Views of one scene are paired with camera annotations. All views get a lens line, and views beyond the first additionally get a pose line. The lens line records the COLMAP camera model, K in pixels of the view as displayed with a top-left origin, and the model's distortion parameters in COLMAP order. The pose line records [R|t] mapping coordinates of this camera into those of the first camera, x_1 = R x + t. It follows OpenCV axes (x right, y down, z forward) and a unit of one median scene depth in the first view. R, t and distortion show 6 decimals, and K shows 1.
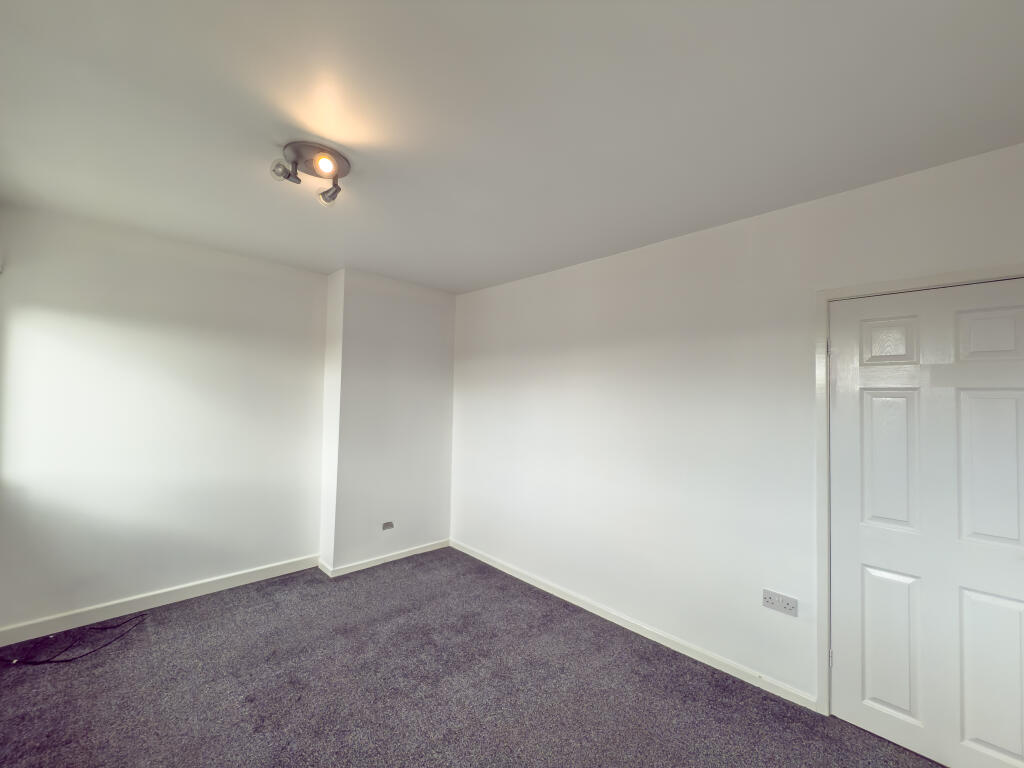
lens RADIAL K [[410.1, 0, 512.0], [0, 410.1, 384.0], [0, 0, 1]] dist [-0.000558, -0.000013]
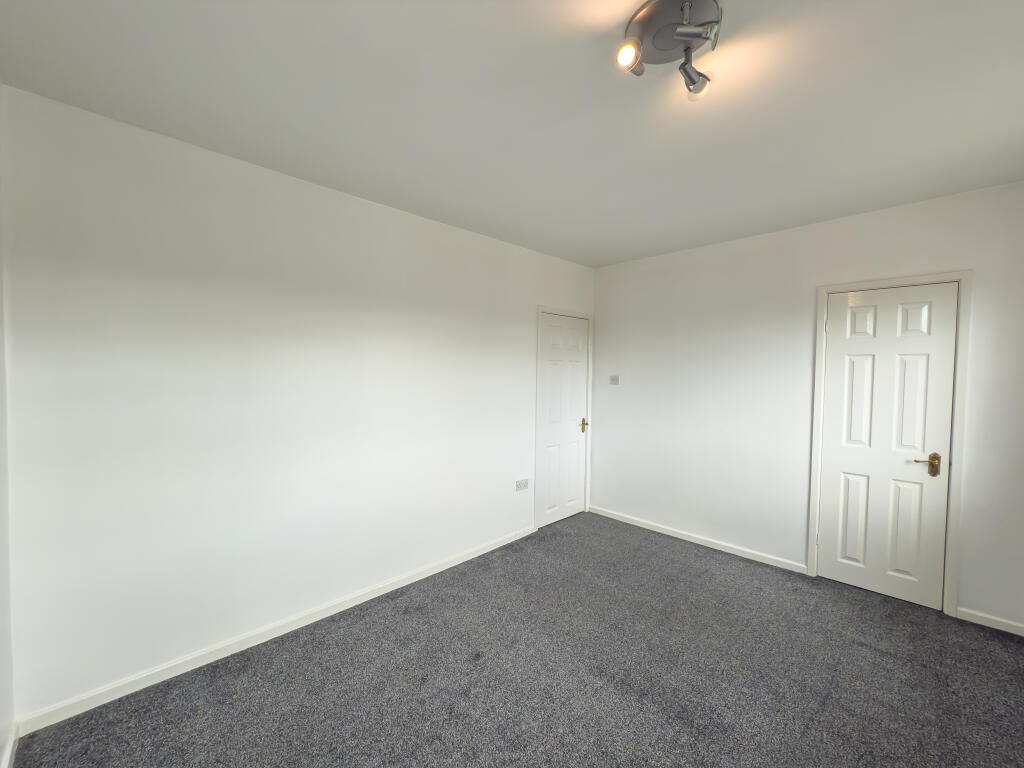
lens RADIAL K [[410.1, 0, 512.0], [0, 410.1, 384.0], [0, 0, 1]] dist [-0.000558, -0.000013]
pose [[0.004357, -0.050193, 0.998730, -0.928161], [-0.042067, 0.997846, 0.050333, 0.029944], [-0.999105, -0.042233, 0.002236, 0.955271]]
